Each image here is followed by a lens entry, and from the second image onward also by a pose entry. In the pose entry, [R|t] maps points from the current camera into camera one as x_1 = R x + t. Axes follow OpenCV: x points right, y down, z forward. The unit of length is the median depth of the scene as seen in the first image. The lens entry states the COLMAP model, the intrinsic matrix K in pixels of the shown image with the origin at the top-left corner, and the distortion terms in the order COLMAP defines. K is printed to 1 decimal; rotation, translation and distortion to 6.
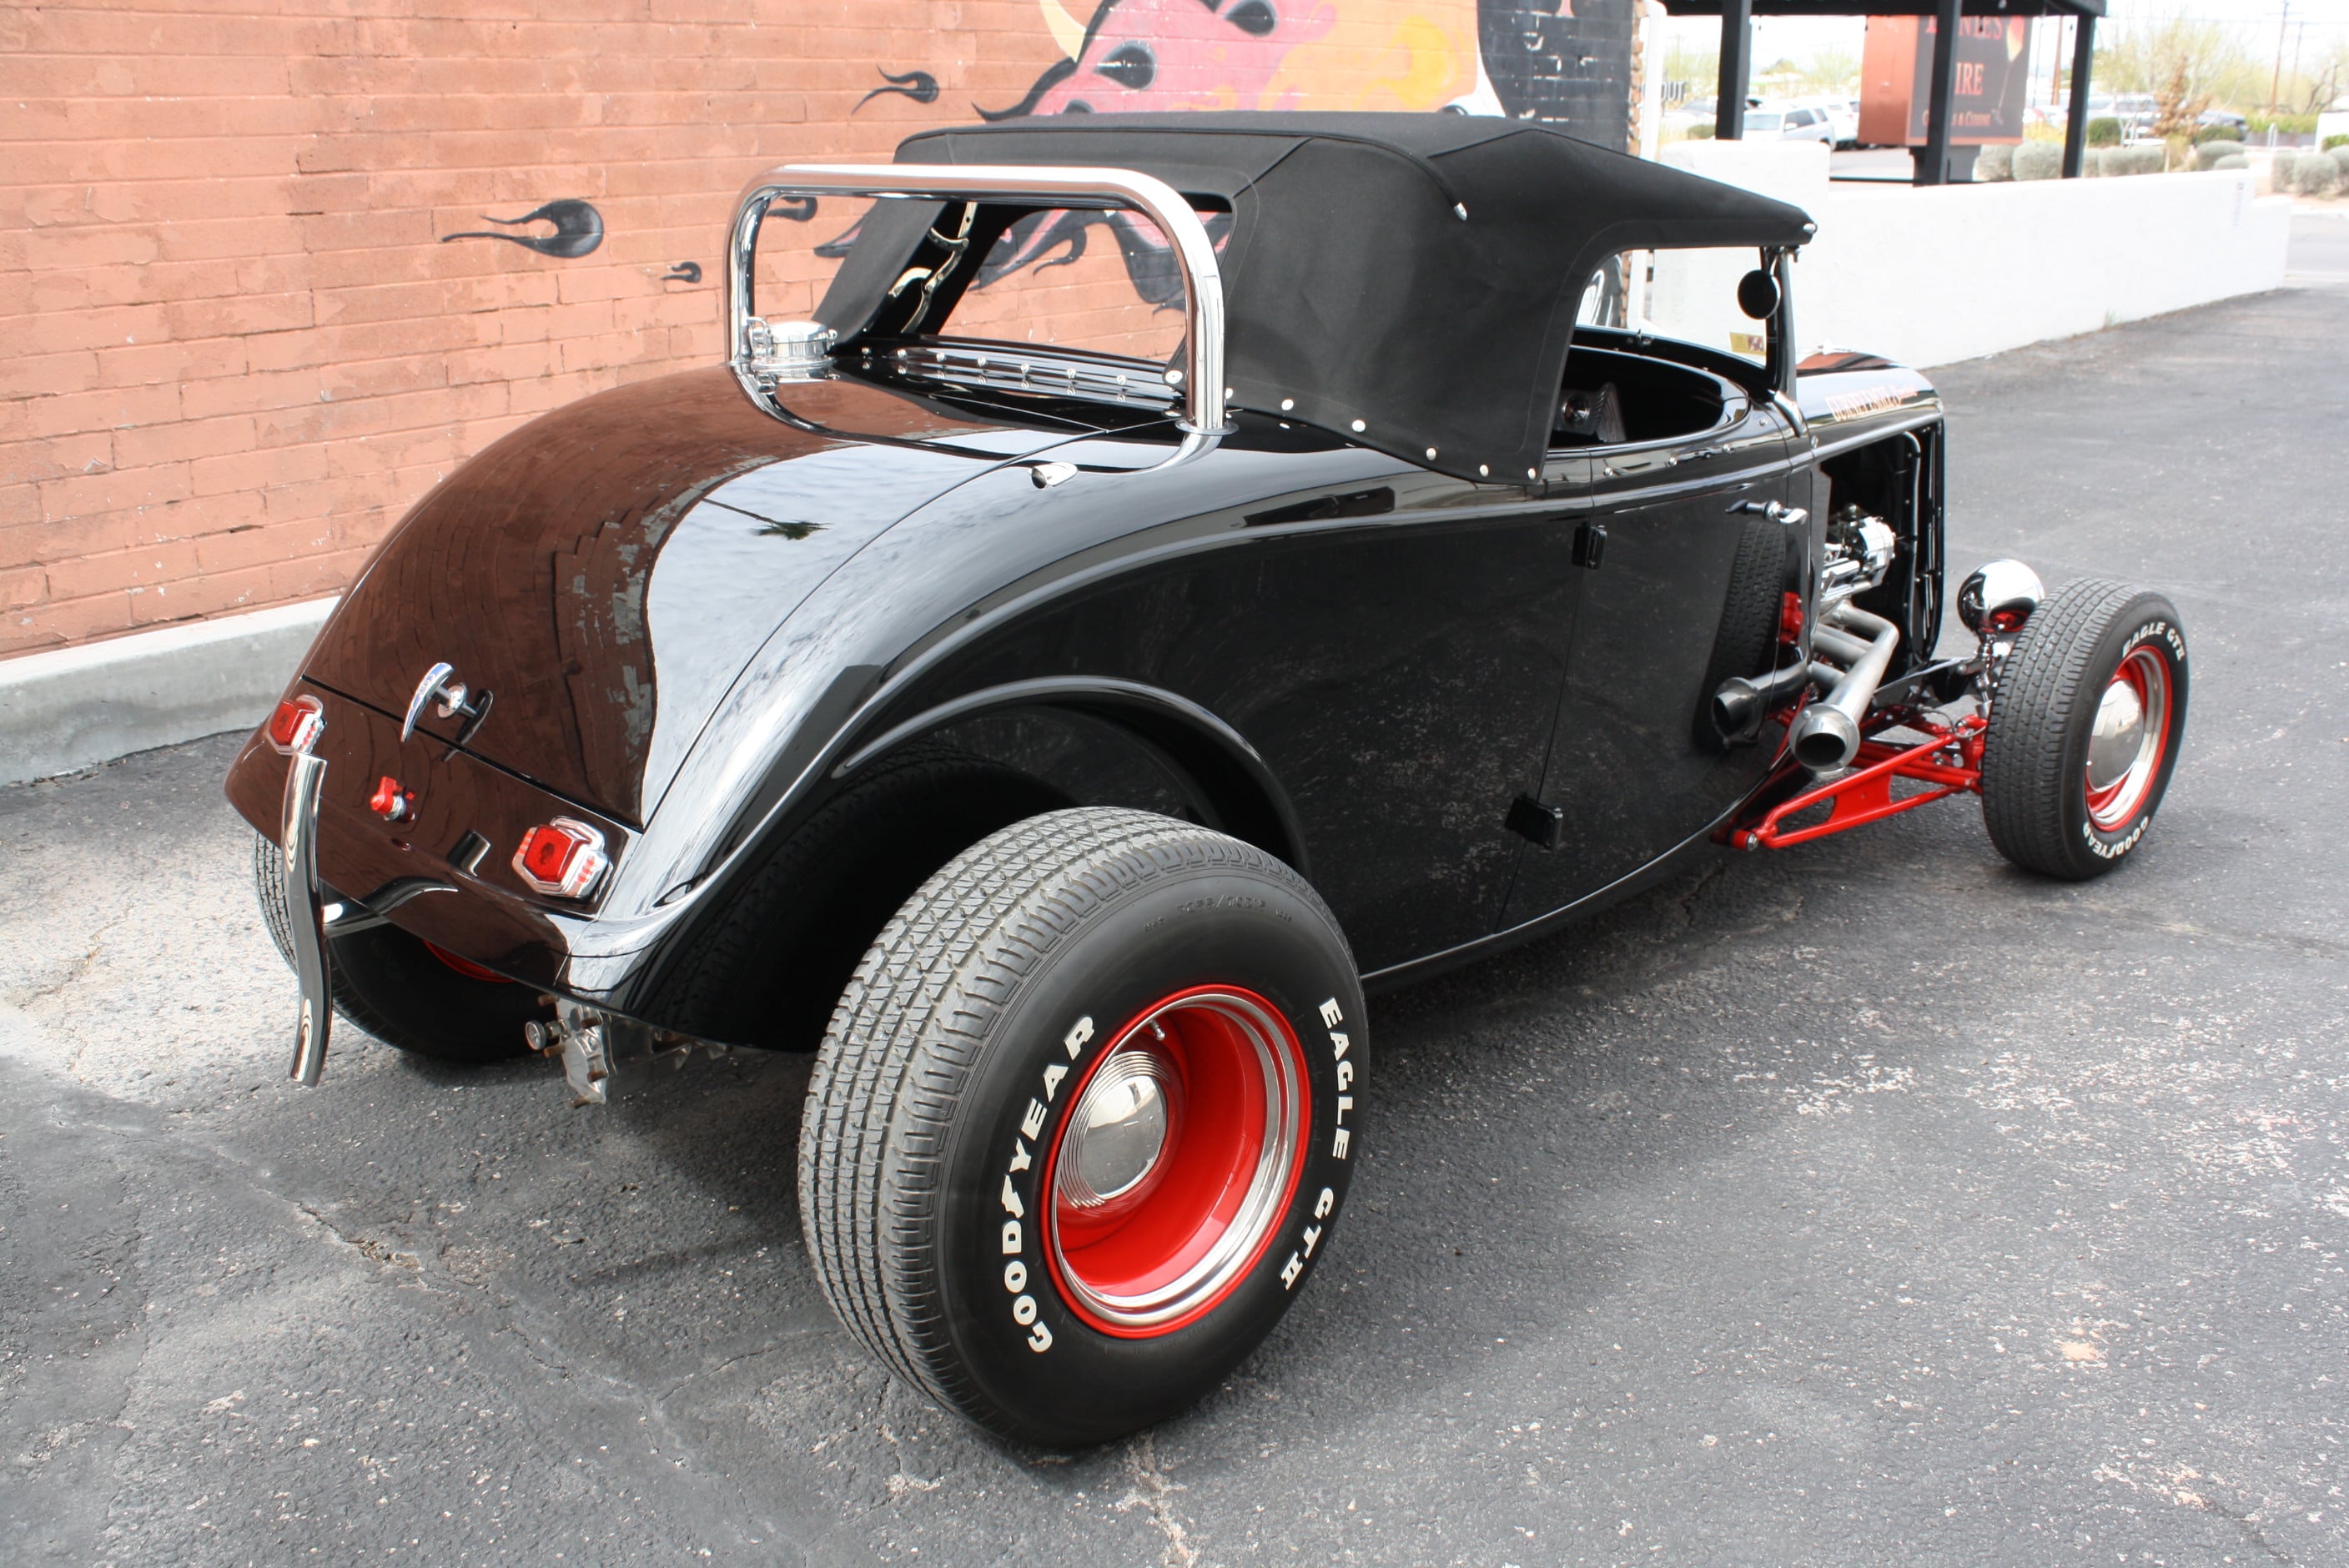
lens RADIAL K [[2212.5, 0, 1195.4], [0, 2212.5, 786.1], [0, 0, 1]] dist [-0.149173, 0.151218]
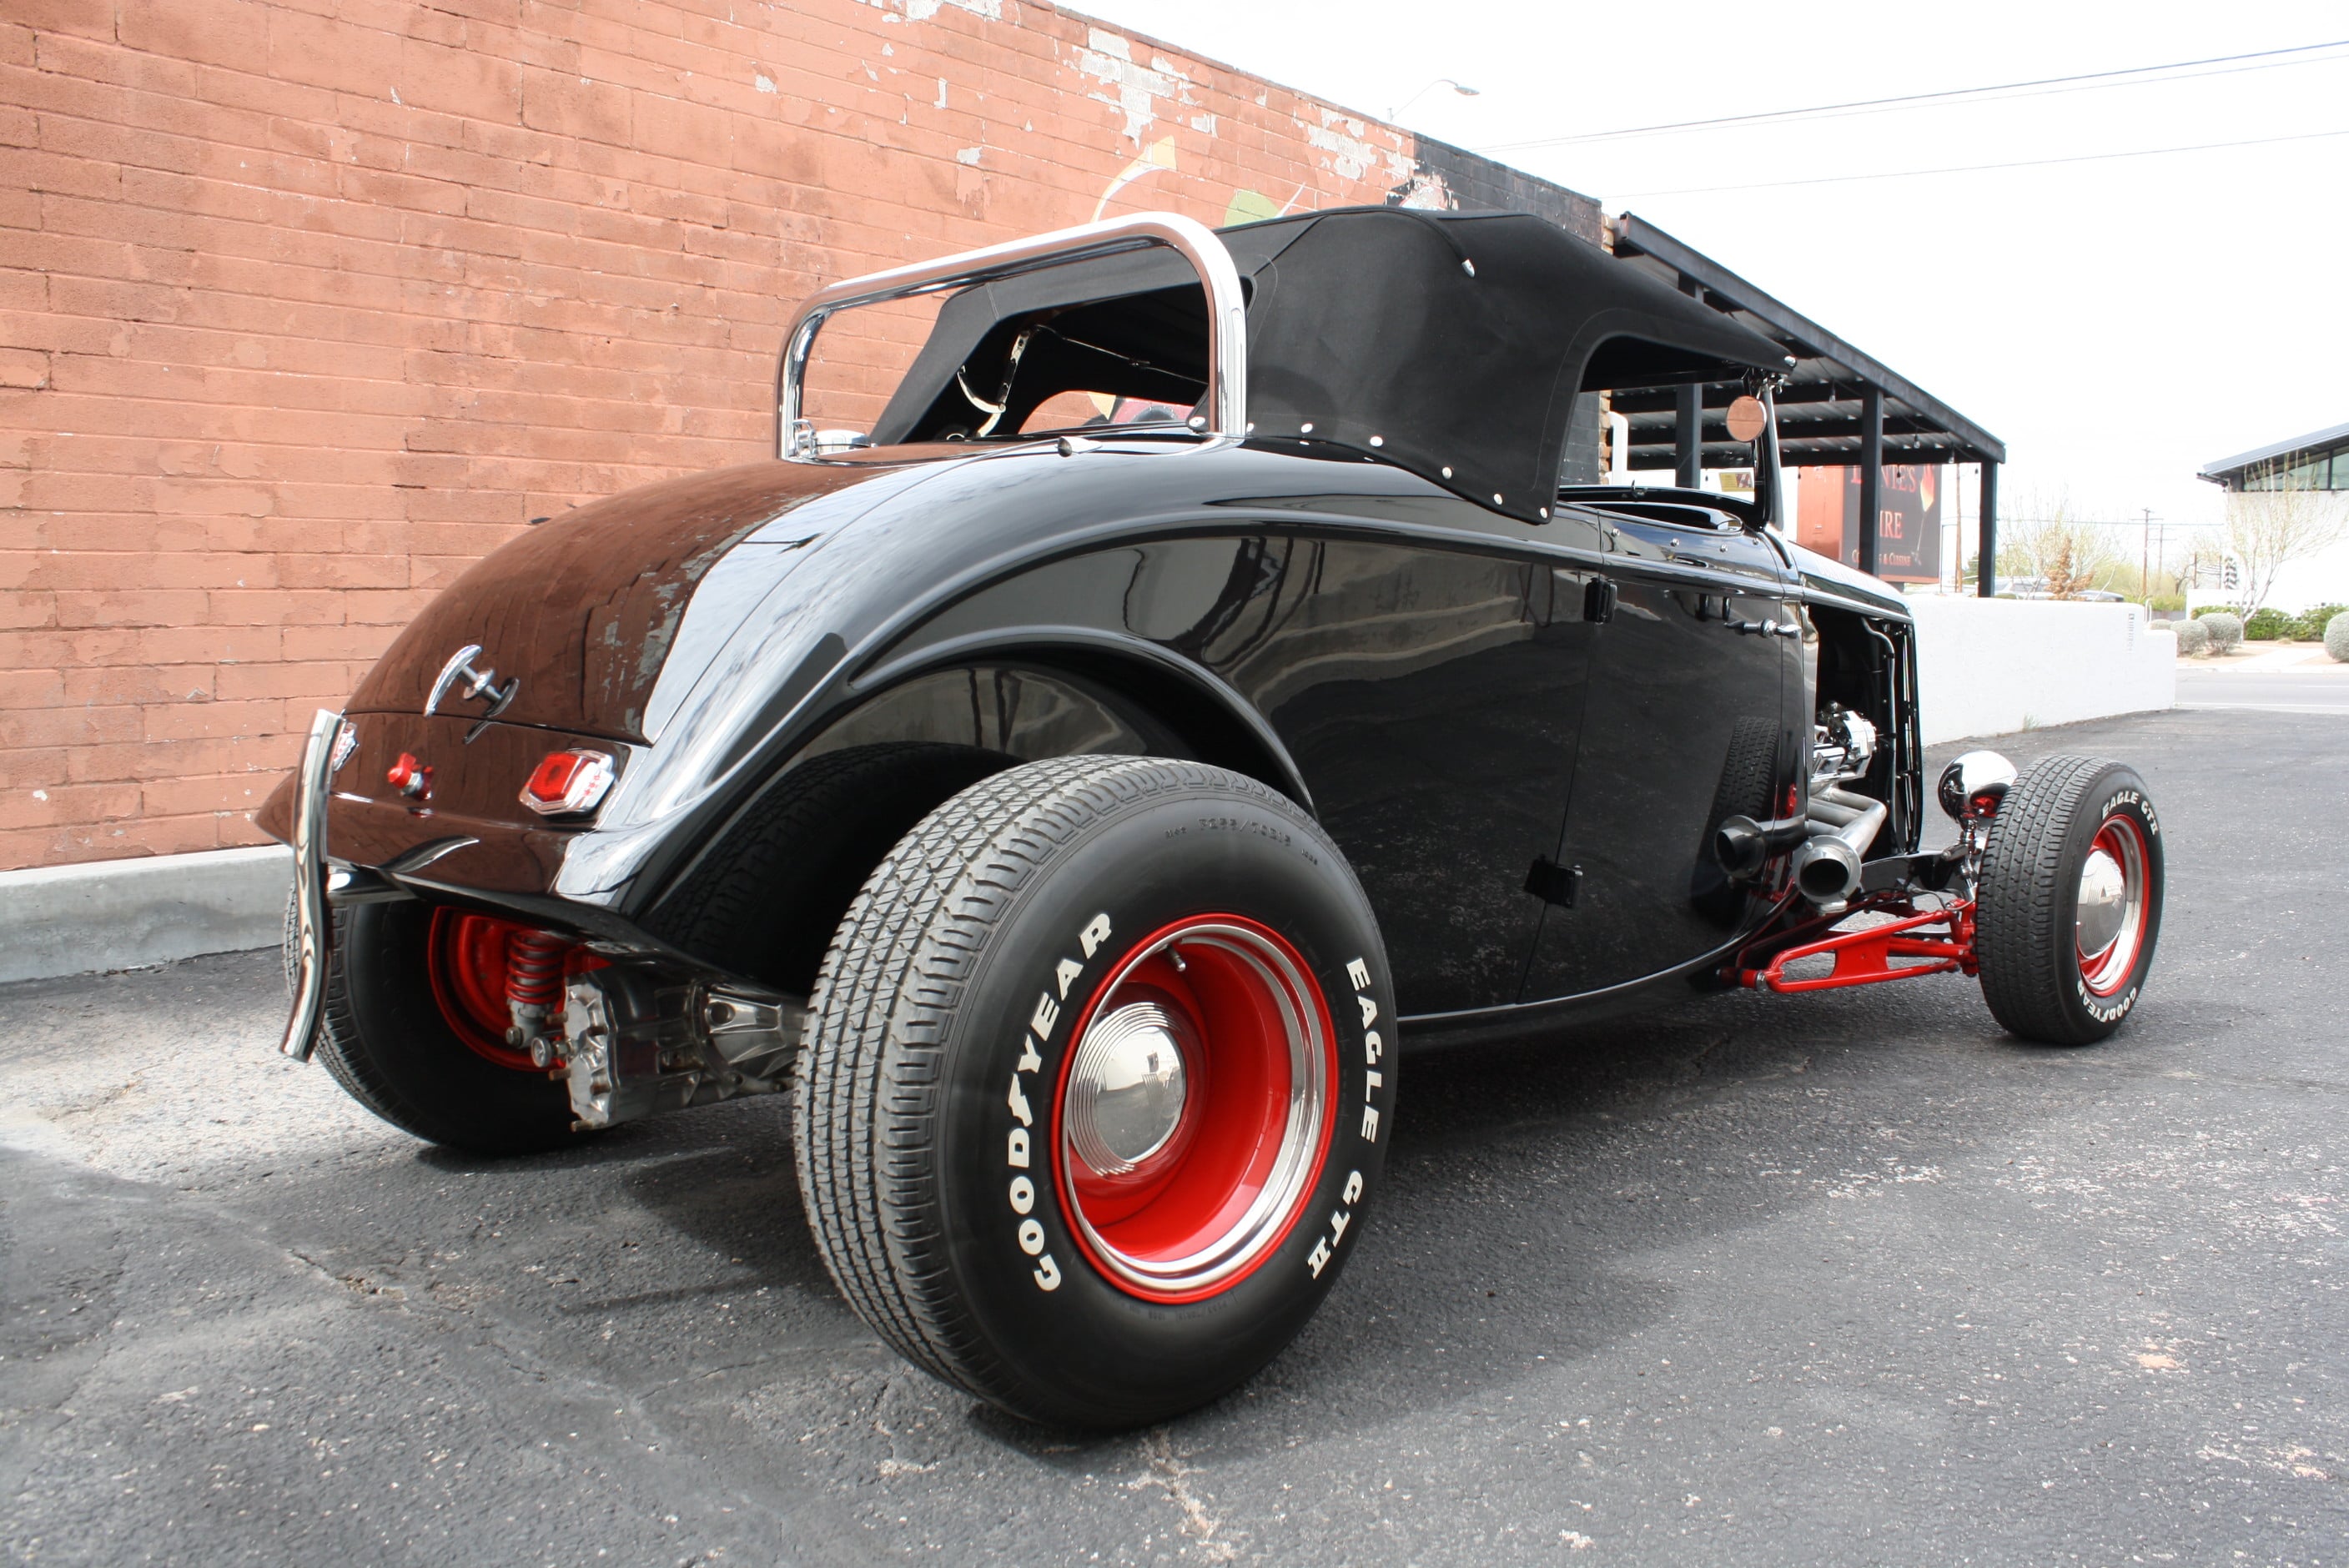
lens RADIAL K [[1986.9, 0, 1200.7], [0, 1986.9, 793.4], [0, 0, 1]] dist [-0.165364, 0.143036]
pose [[0.999980, 0.002833, -0.005719, -0.001434], [-0.003959, 0.978177, -0.207735, 0.124425], [0.005006, 0.207754, 0.978168, 0.084895]]
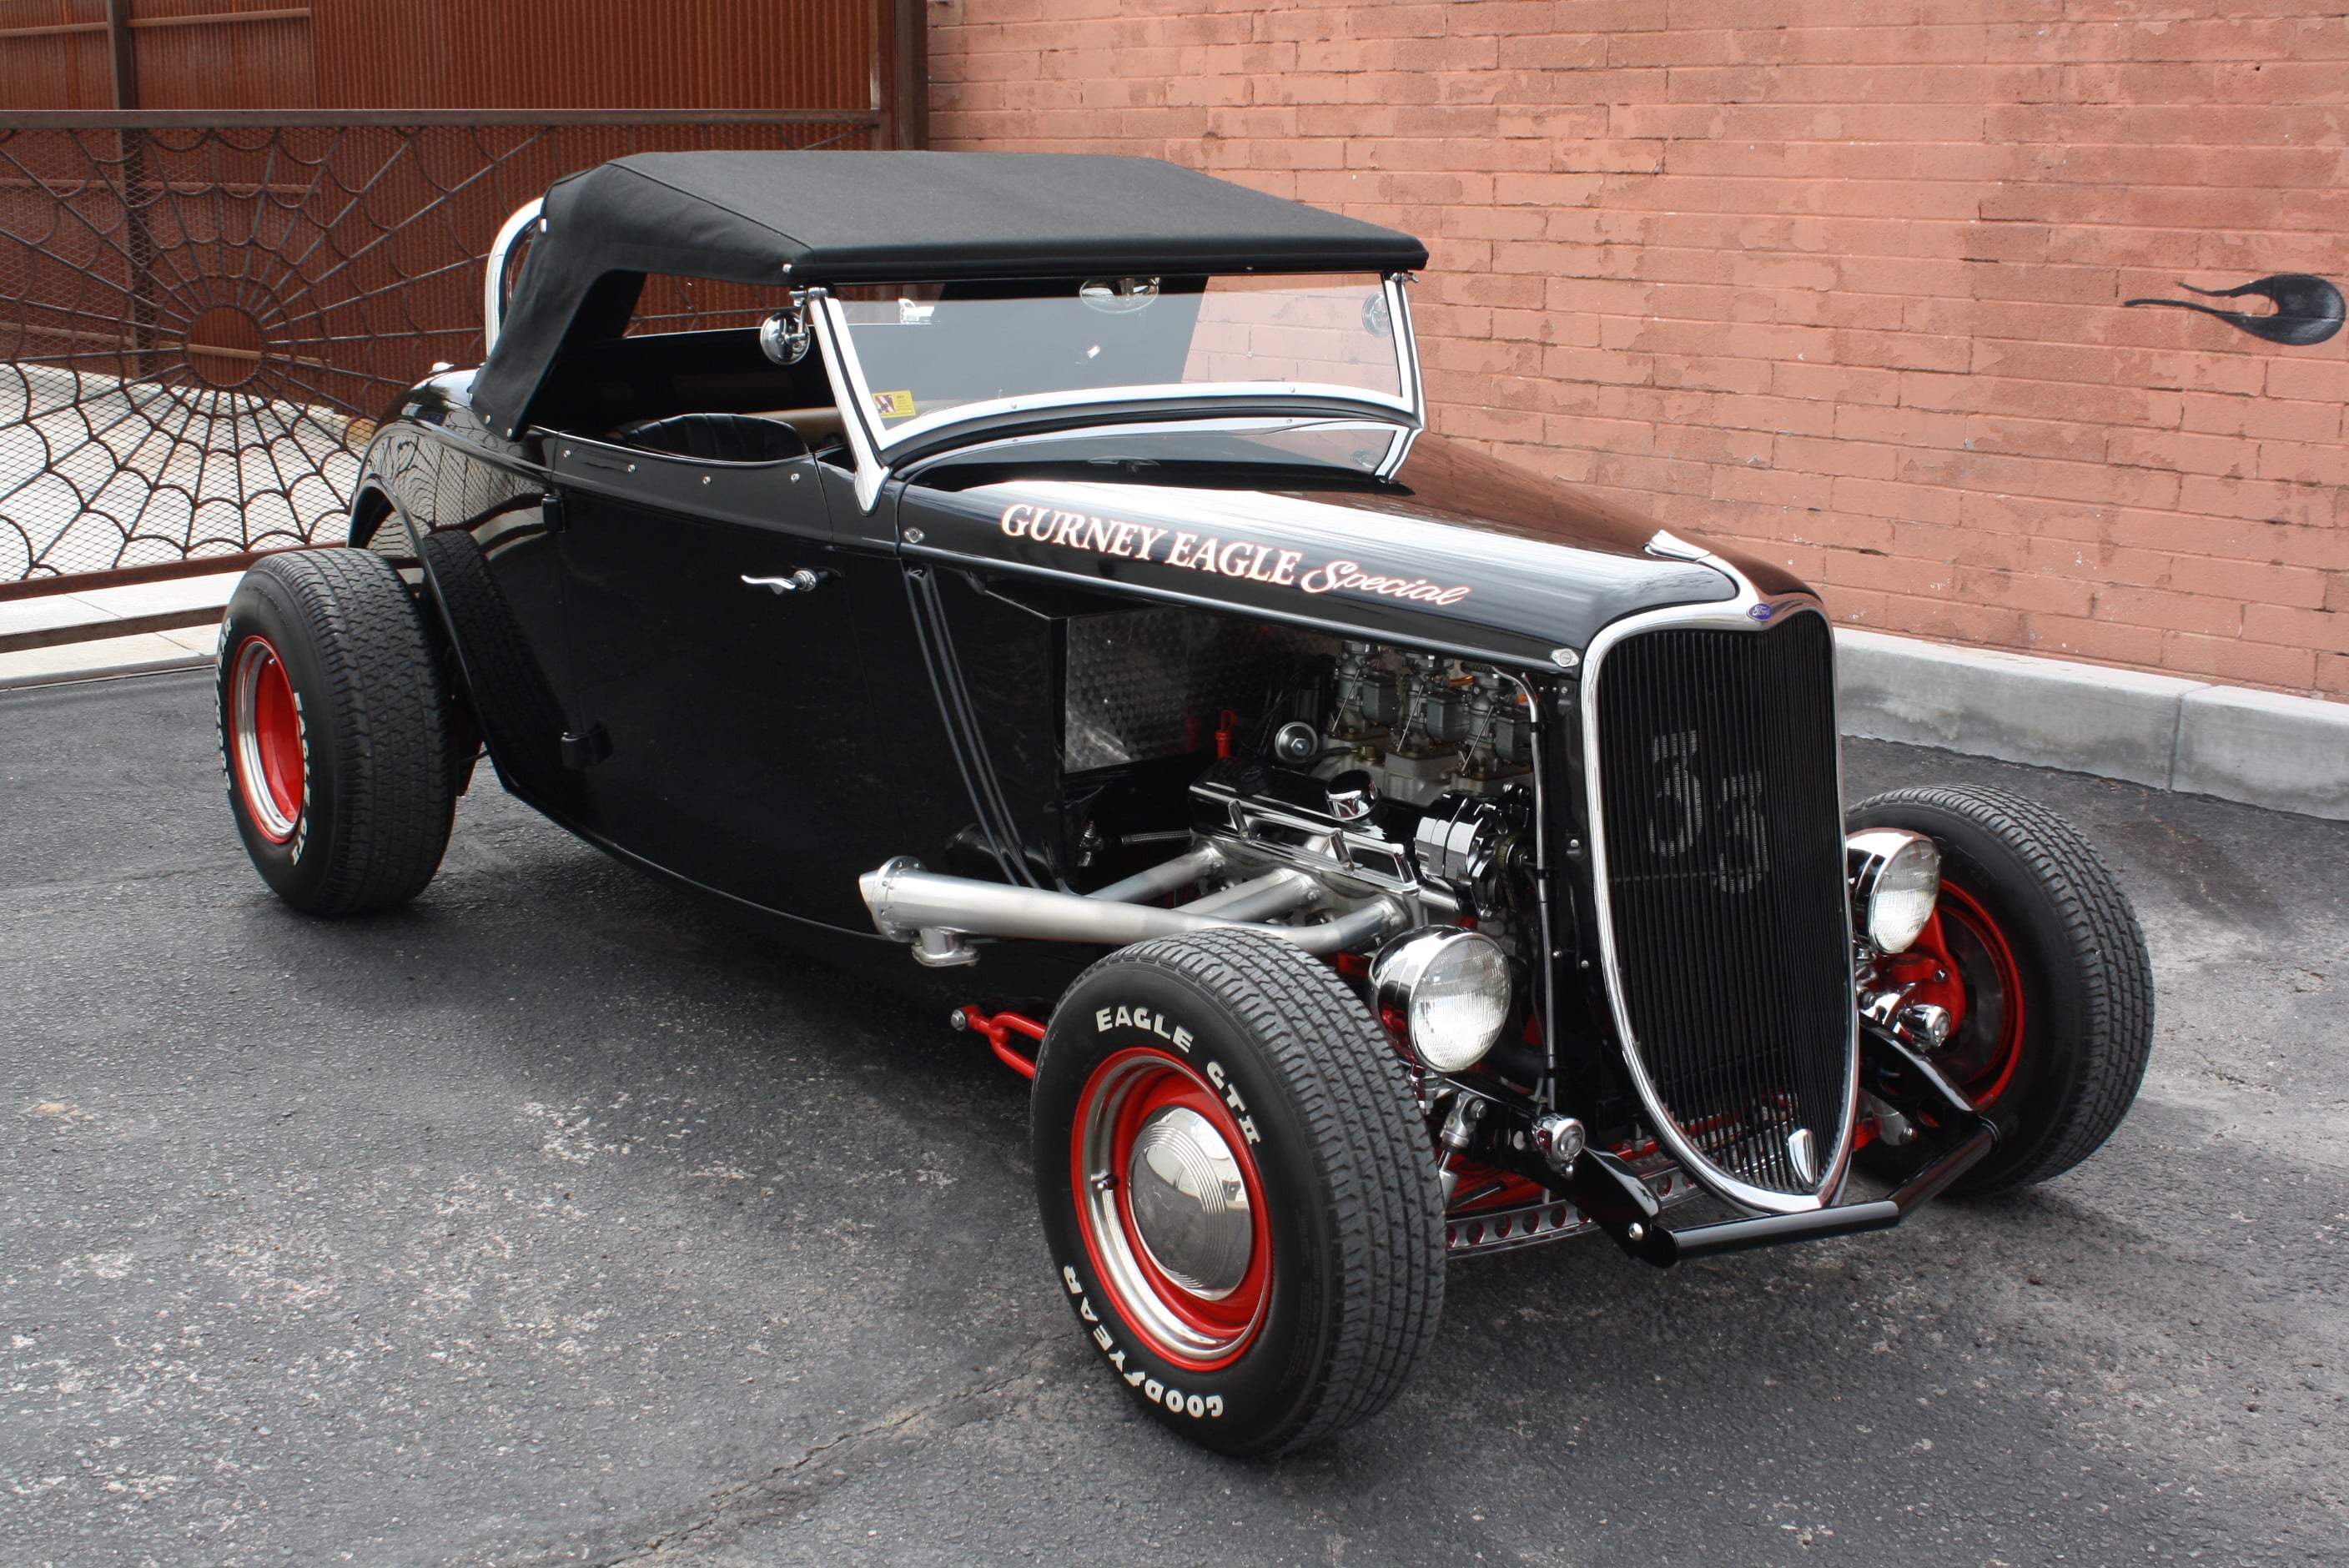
lens RADIAL K [[2609.0, 0, 1206.0], [0, 2609.0, 814.9], [0, 0, 1]] dist [-0.118538, 0.149145]
pose [[-0.099809, 0.242352, -0.965041, 1.112285], [-0.303726, 0.916173, 0.261492, -0.313033], [0.947517, 0.319208, -0.017834, 1.024680]]
